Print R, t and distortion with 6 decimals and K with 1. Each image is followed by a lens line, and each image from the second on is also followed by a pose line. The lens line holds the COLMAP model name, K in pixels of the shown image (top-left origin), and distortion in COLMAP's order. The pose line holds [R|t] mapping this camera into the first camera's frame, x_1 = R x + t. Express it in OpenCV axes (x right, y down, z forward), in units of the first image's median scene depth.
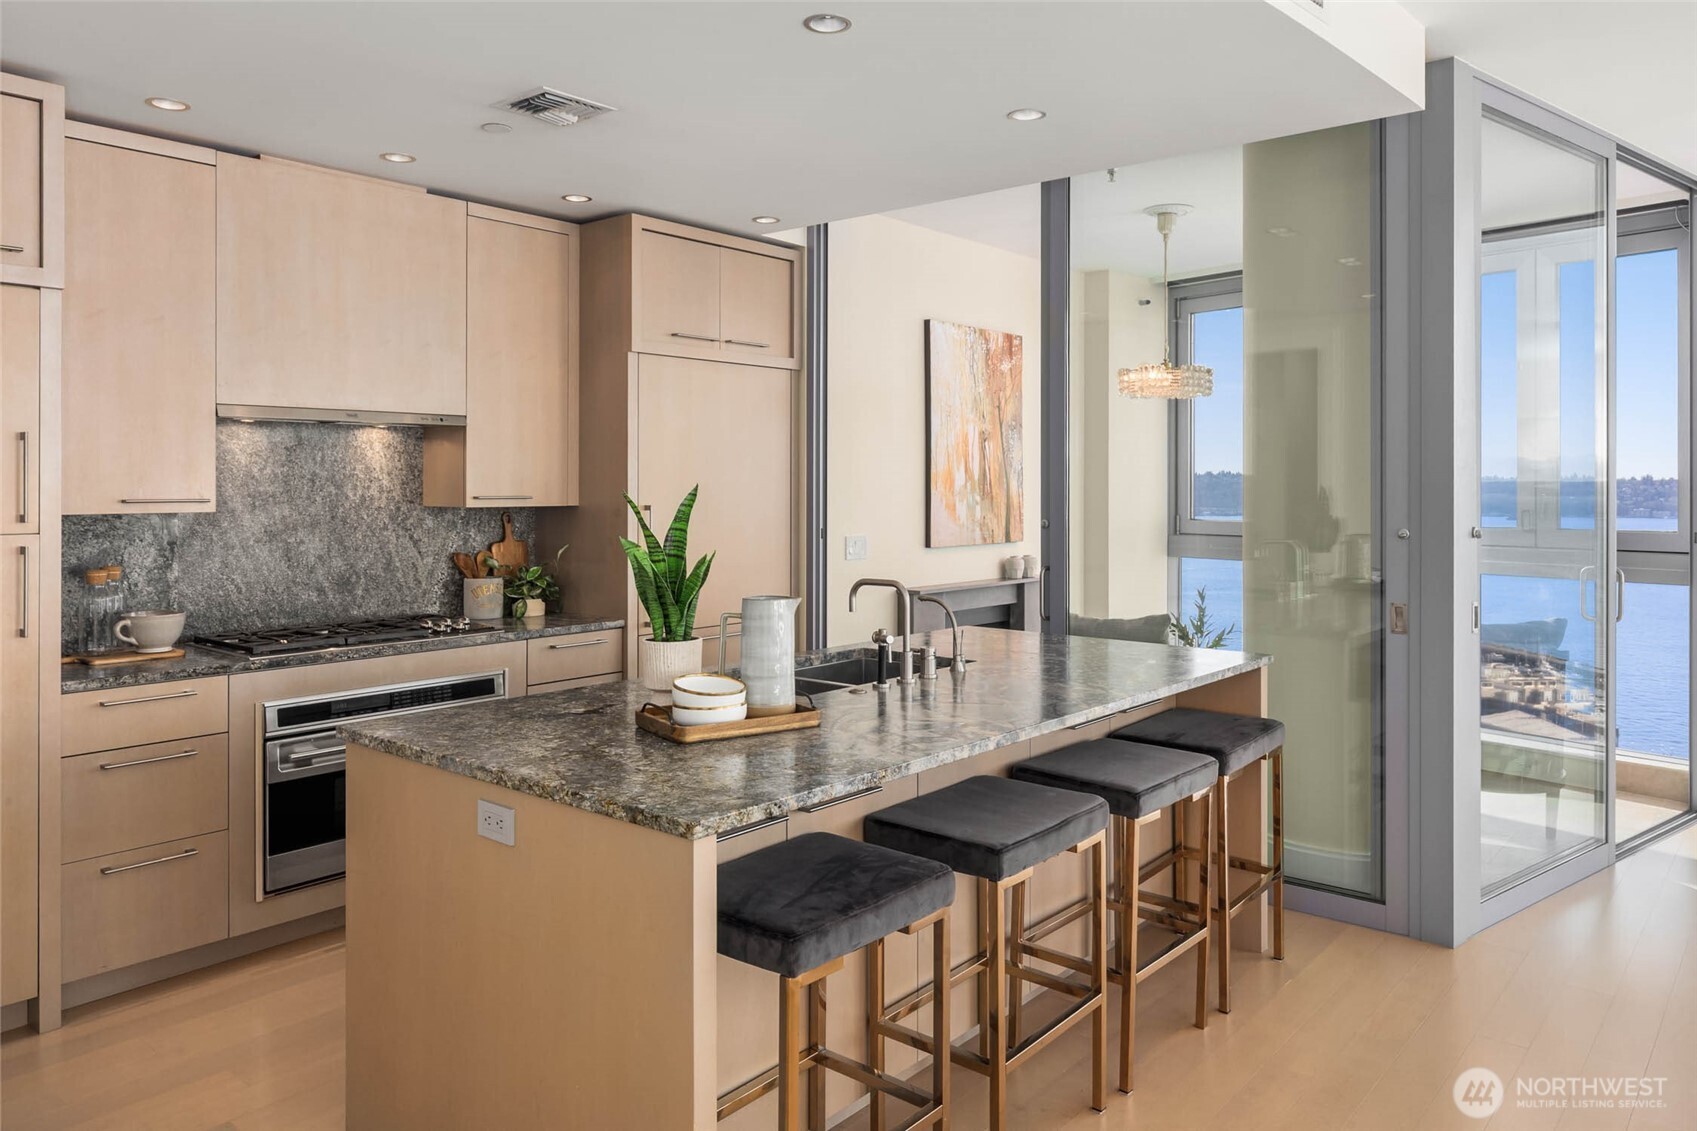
lens RADIAL K [[1210.2, 0, 848.5], [0, 1210.2, 565.5], [0, 0, 1]] dist [0.055904, -0.002879]
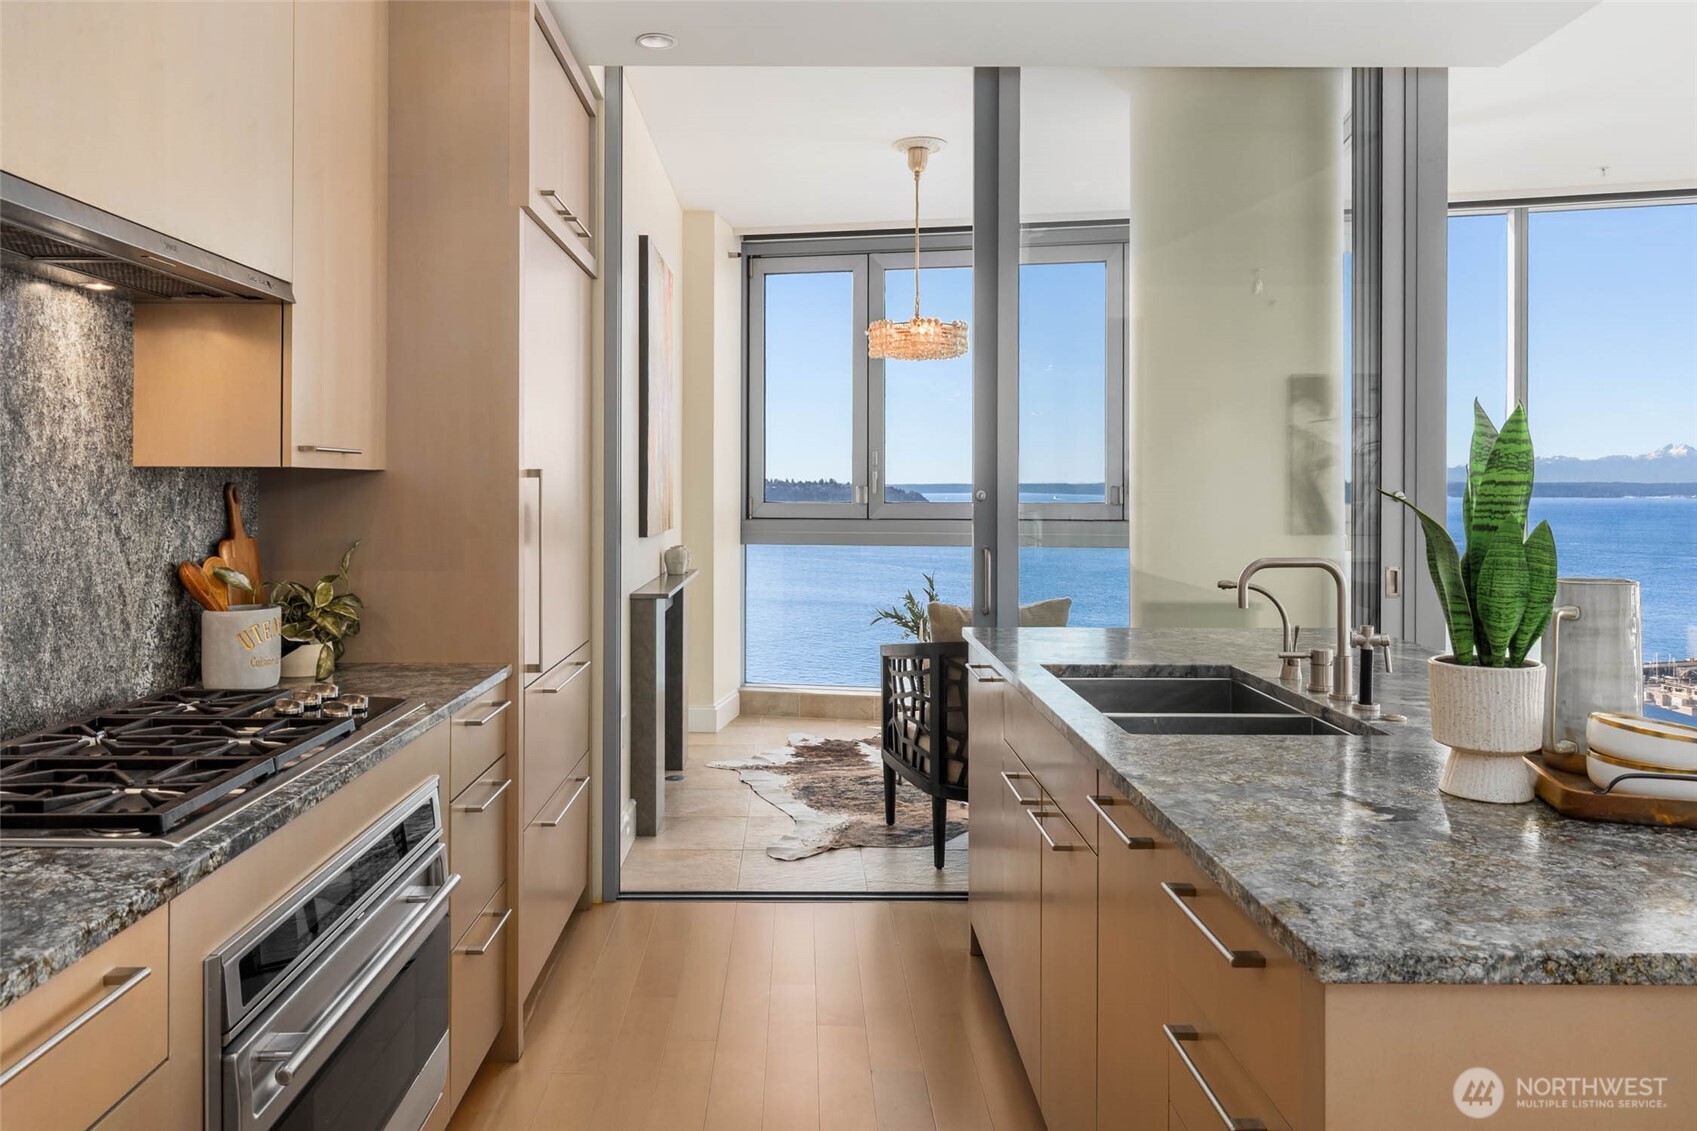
lens RADIAL K [[1204.6, 0, 848.5], [0, 1204.6, 565.5], [0, 0, 1]] dist [0.004123, -0.002488]
pose [[0.765178, -0.048166, 0.642015, -0.442901], [0.048426, 0.998679, 0.017209, -0.004385], [-0.641995, 0.017922, 0.766499, 0.459531]]
